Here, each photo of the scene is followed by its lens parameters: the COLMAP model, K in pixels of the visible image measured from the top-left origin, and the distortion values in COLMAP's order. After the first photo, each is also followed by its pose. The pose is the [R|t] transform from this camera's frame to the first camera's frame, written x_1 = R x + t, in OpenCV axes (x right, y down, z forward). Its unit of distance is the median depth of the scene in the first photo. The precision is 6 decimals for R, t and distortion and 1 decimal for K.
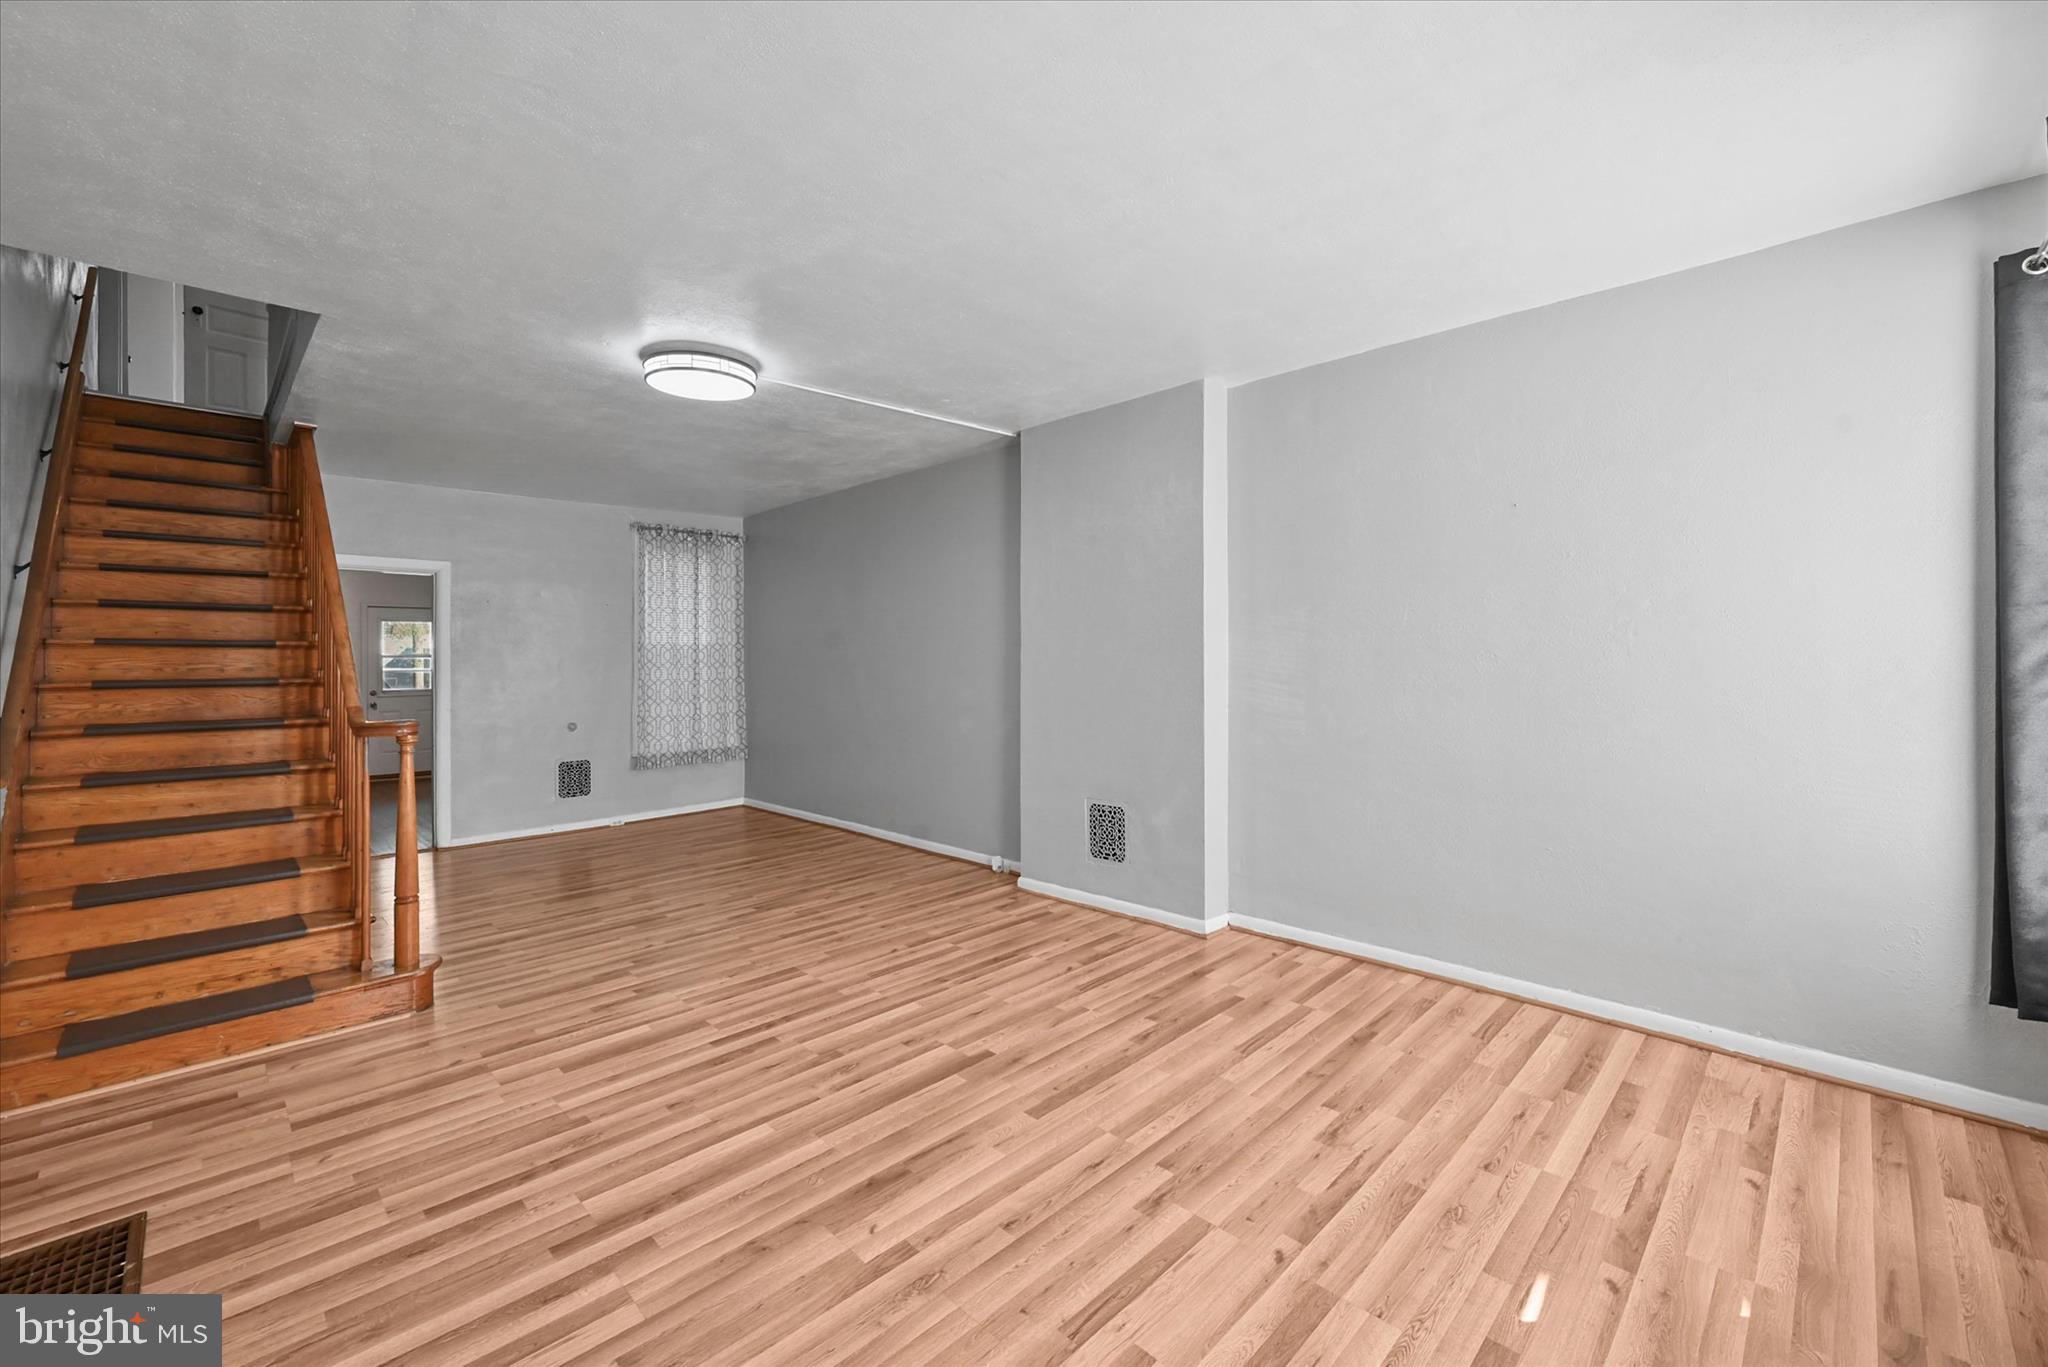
lens RADIAL K [[830.7, 0, 1028.2], [0, 830.7, 657.7], [0, 0, 1]] dist [-0.000593, 0.000131]
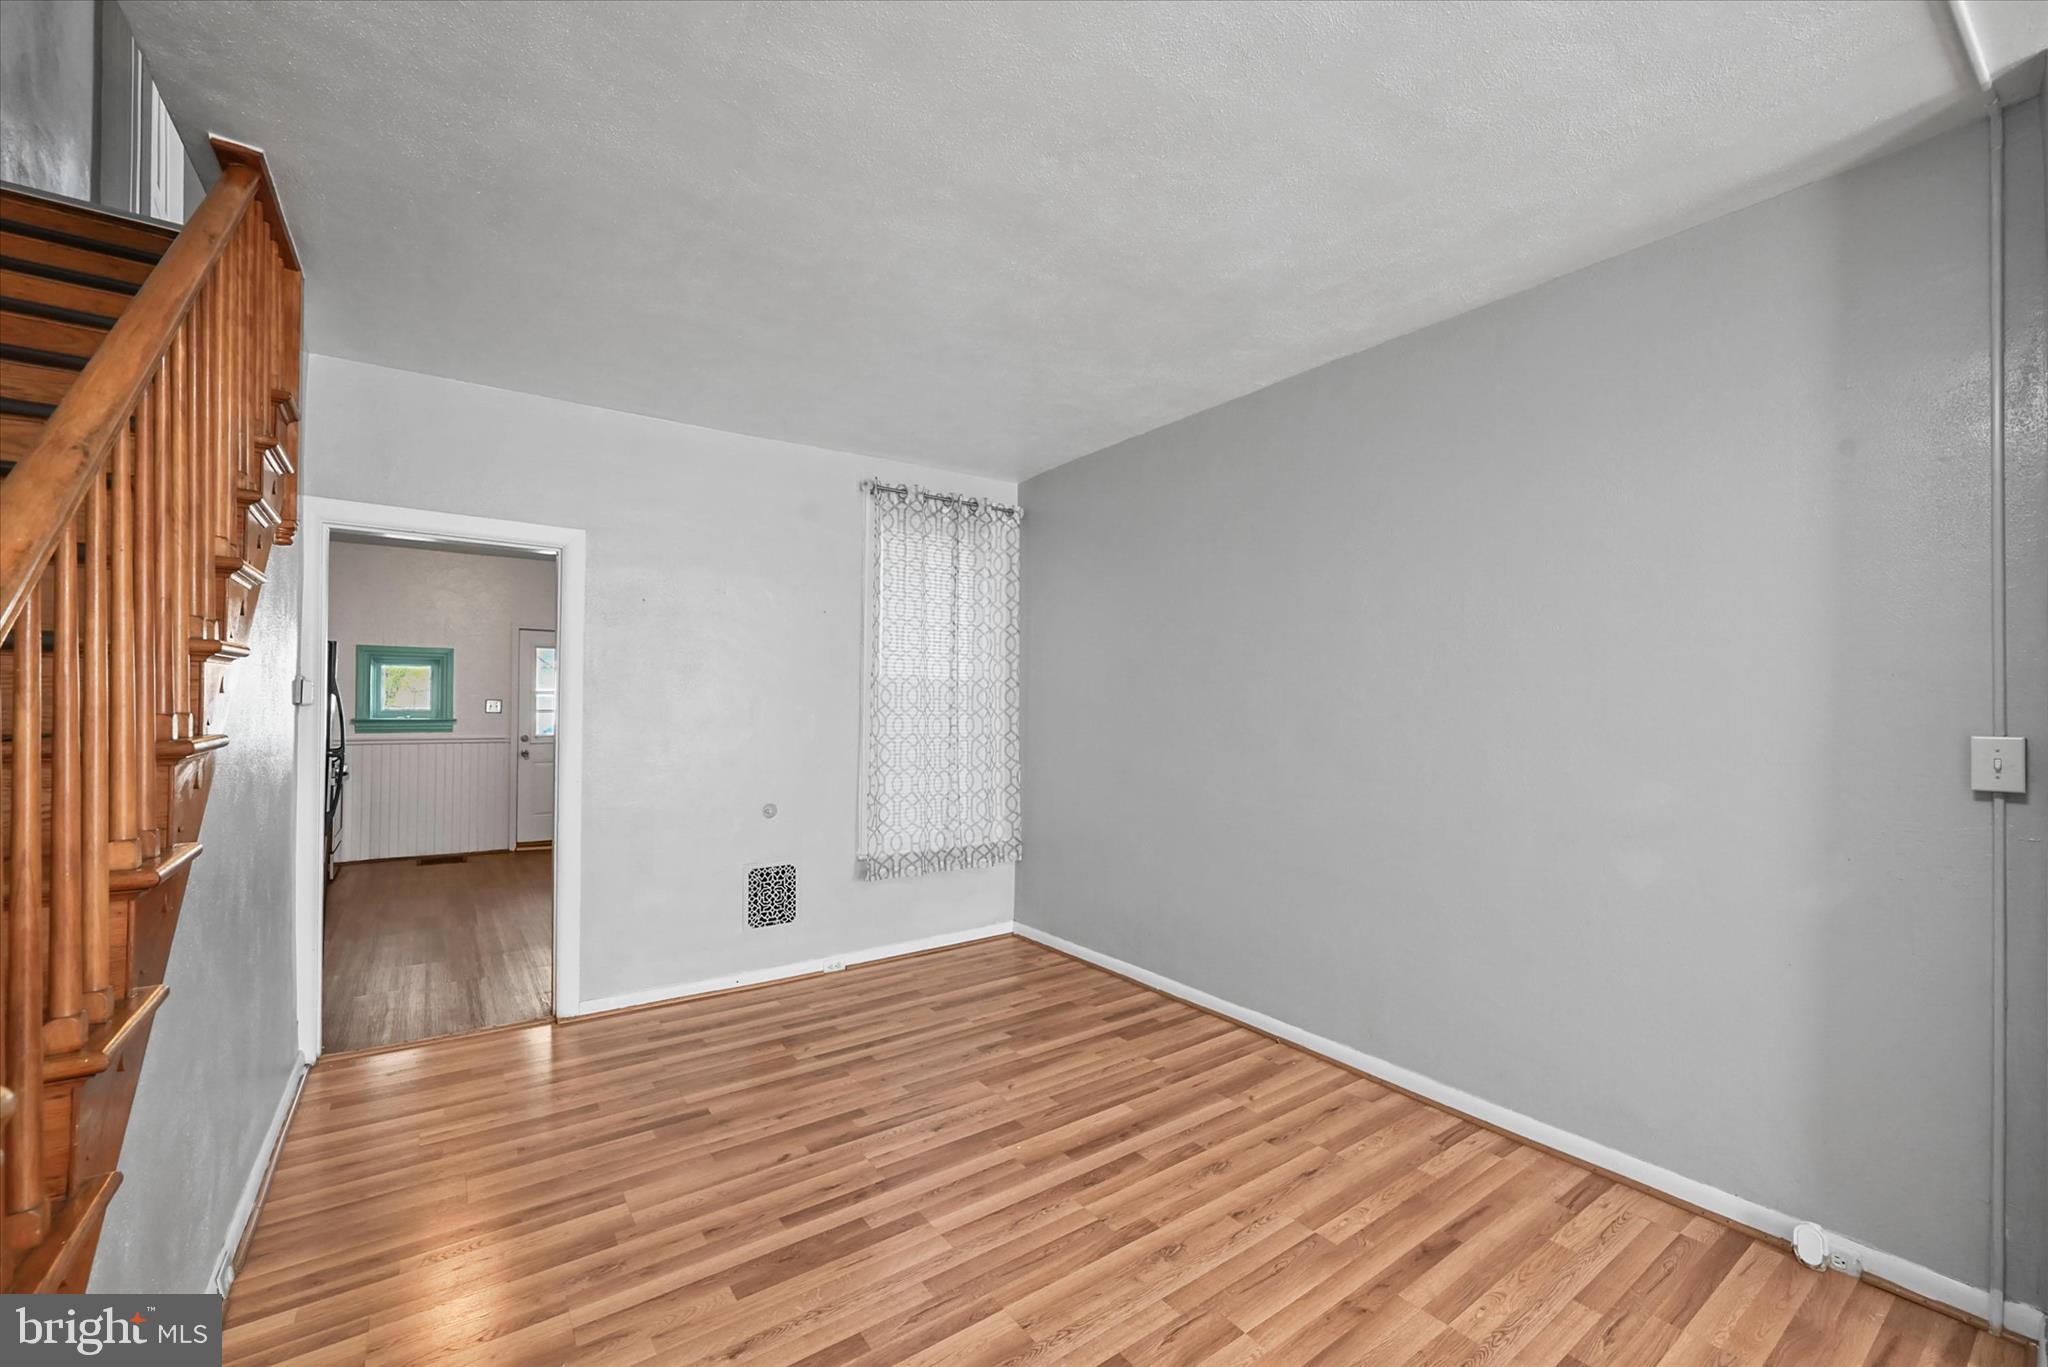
lens RADIAL K [[830.5, 0, 1028.4], [0, 830.5, 700.9], [0, 0, 1]] dist [0.001140, 0.000256]
pose [[0.985684, 0.016356, -0.167811, -0.489598], [-0.016819, 0.999858, -0.001338, 0.000946], [0.167765, 0.004142, 0.985818, 0.807593]]
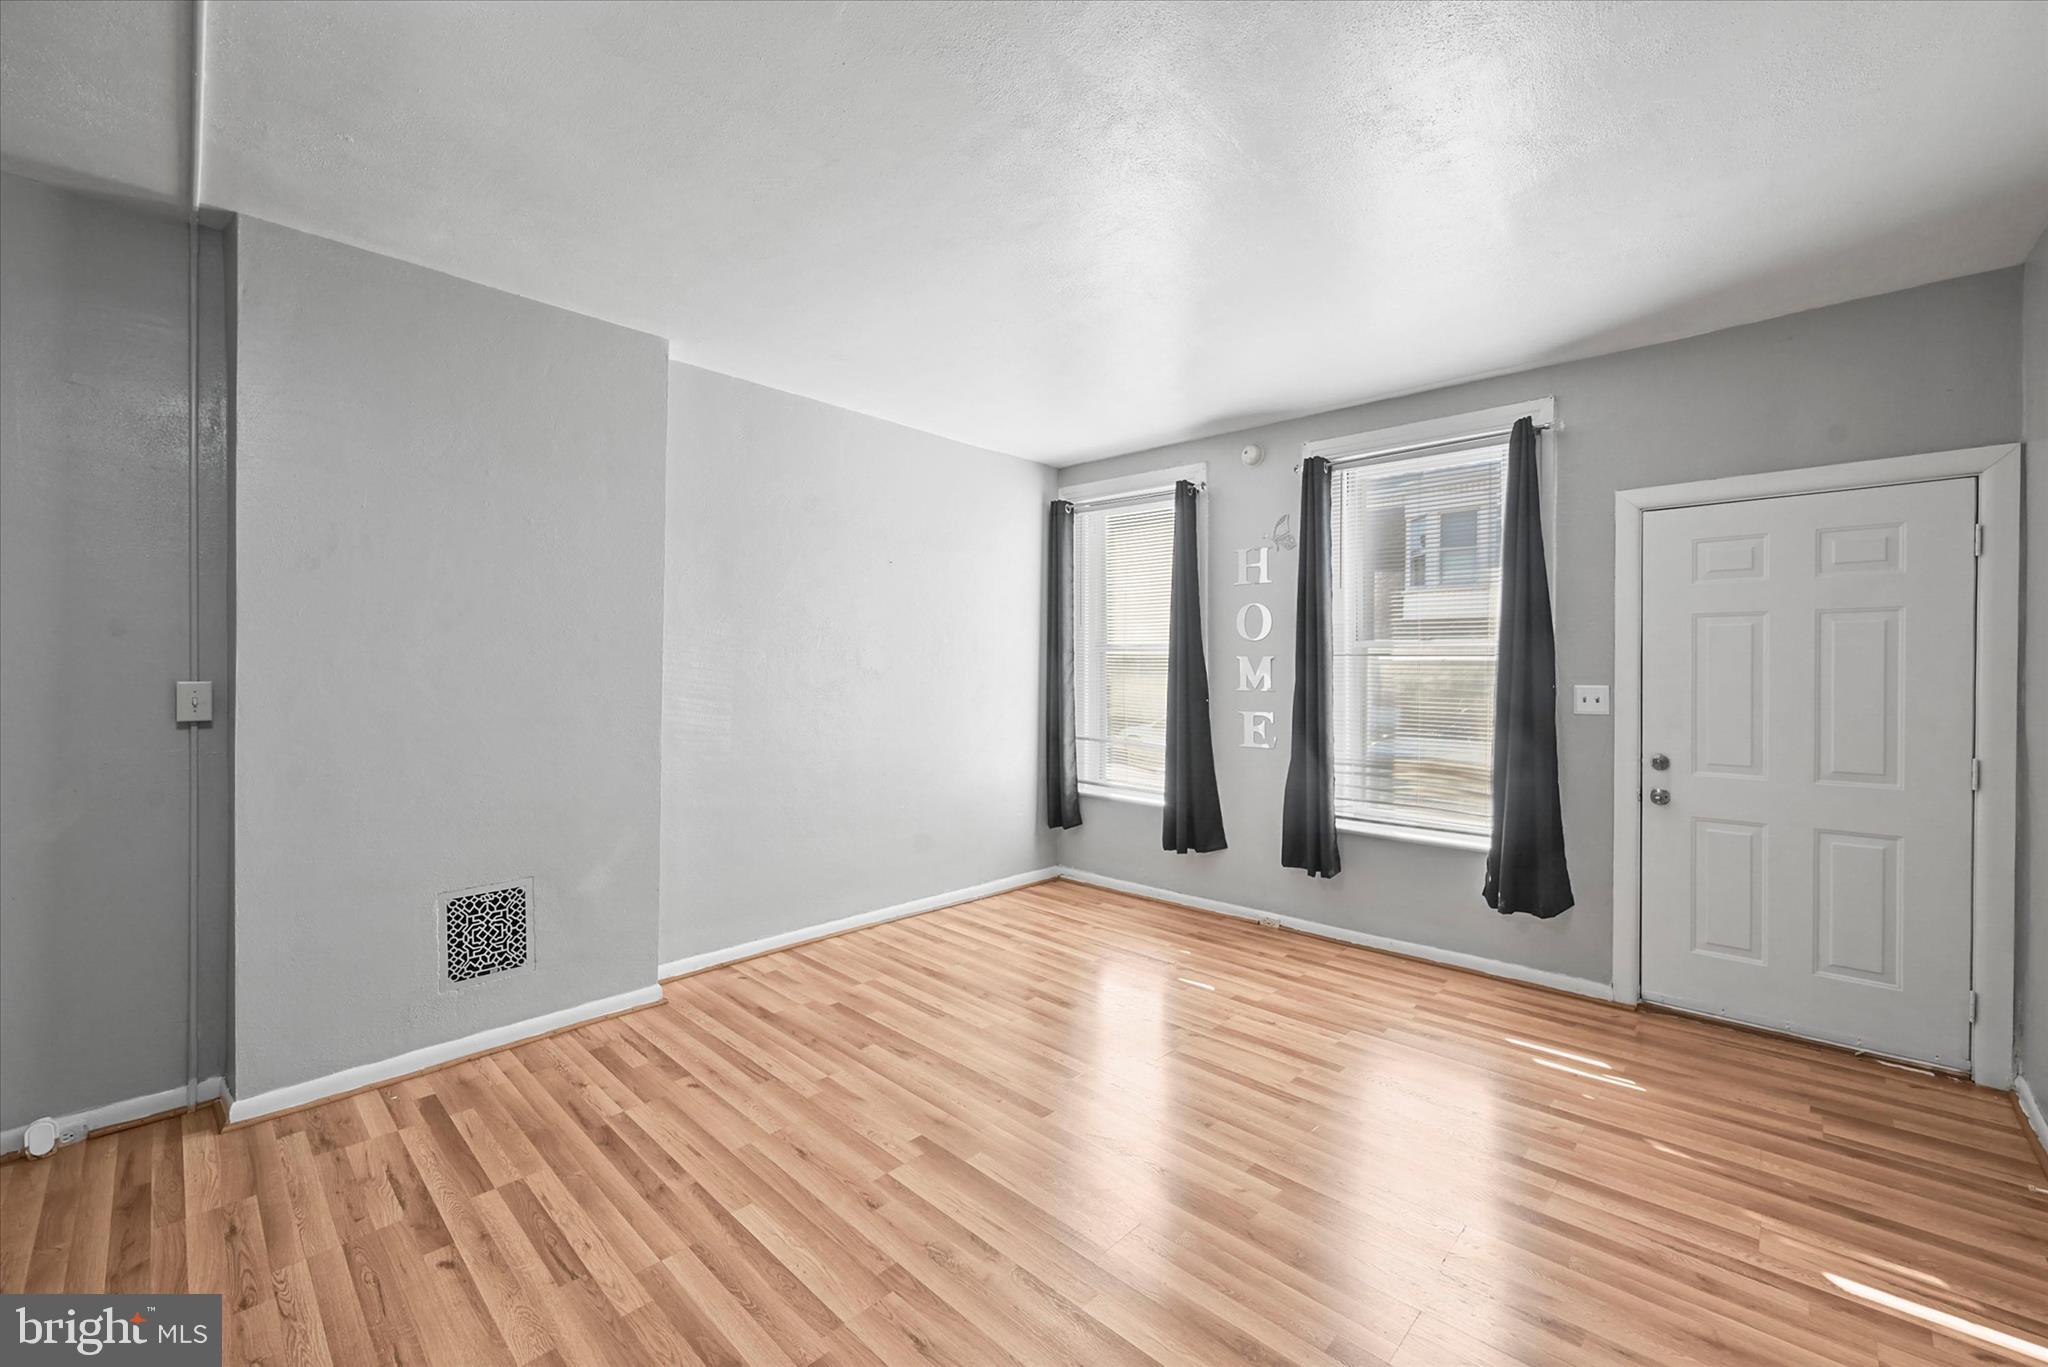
lens RADIAL K [[820.7, 0, 1025.4], [0, 820.7, 660.2], [0, 0, 1]] dist [-0.000964, 0.000198]
pose [[-0.020298, 0.022536, 0.999540, -0.706342], [-0.007502, 0.999714, -0.022692, 0.004973], [-0.999766, -0.007959, -0.020123, 0.719667]]
